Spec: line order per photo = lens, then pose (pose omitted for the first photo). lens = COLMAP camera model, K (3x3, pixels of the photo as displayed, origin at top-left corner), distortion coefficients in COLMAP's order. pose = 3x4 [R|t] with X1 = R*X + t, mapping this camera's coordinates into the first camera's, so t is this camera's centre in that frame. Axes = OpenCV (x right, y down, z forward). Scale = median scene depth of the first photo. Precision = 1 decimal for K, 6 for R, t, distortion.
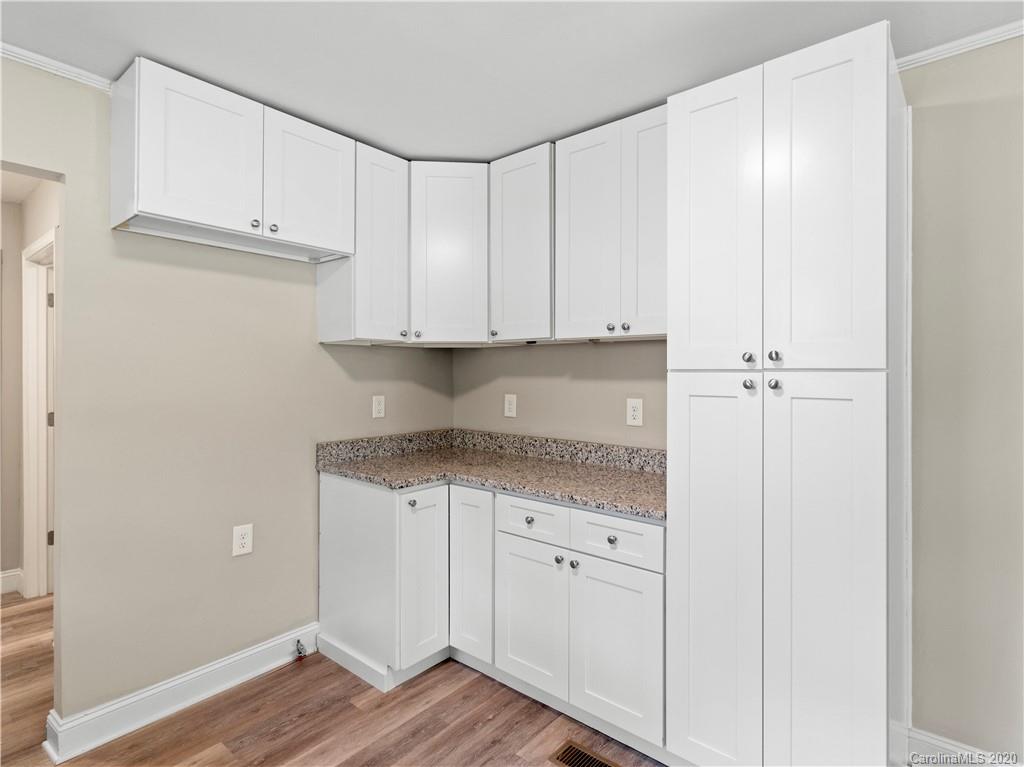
lens RADIAL K [[539.7, 0, 516.6], [0, 539.7, 370.5], [0, 0, 1]] dist [0.001344, 0.000750]
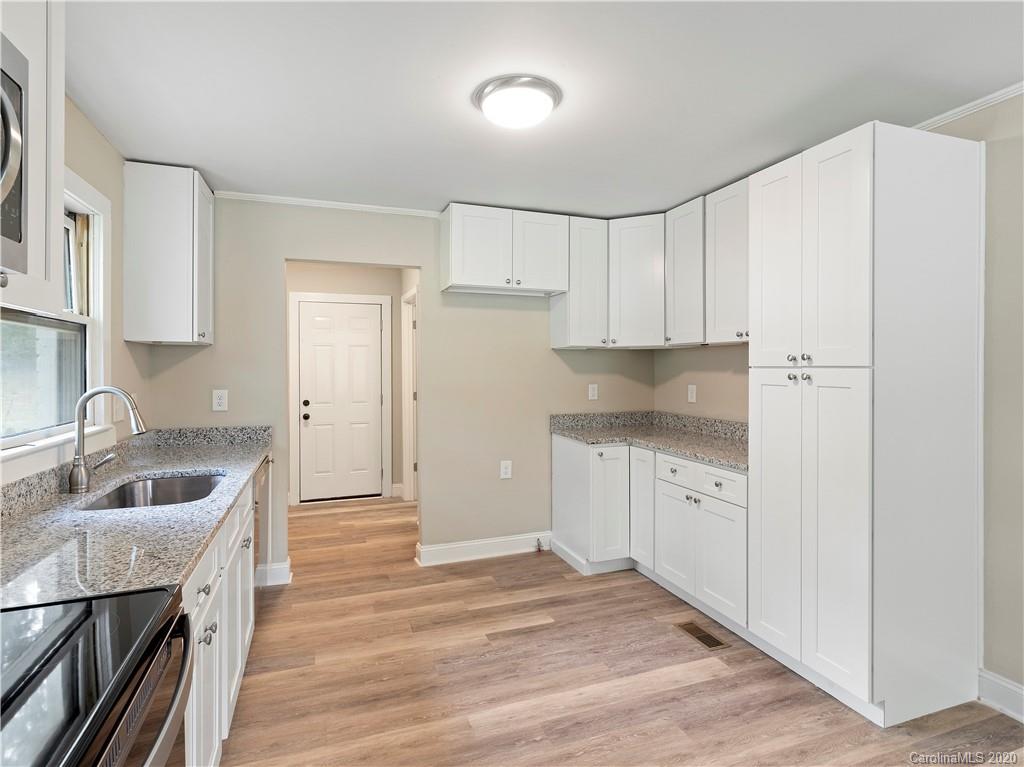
lens RADIAL K [[539.7, 0, 516.6], [0, 539.7, 370.5], [0, 0, 1]] dist [0.001344, 0.000750]
pose [[0.867754, 0.000687, -0.496993, 0.338772], [0.004676, 0.999944, 0.009546, -0.005551], [0.496972, -0.010607, 0.867702, -0.410679]]
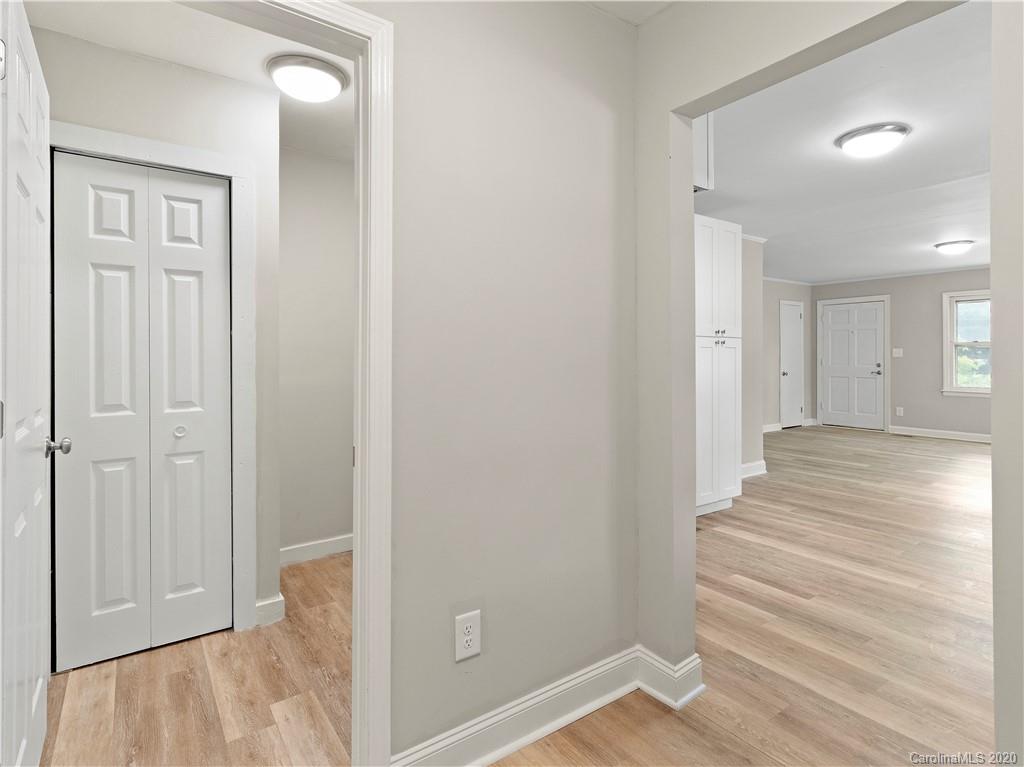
lens RADIAL K [[539.1, 0, 517.8], [0, 539.1, 357.9], [0, 0, 1]] dist [0.002455, 0.000822]
pose [[0.247499, 0.003985, 0.968880, -1.522055], [-0.004098, 0.999987, -0.003066, 0.074059], [-0.968880, -0.003212, 0.247512, 0.855650]]
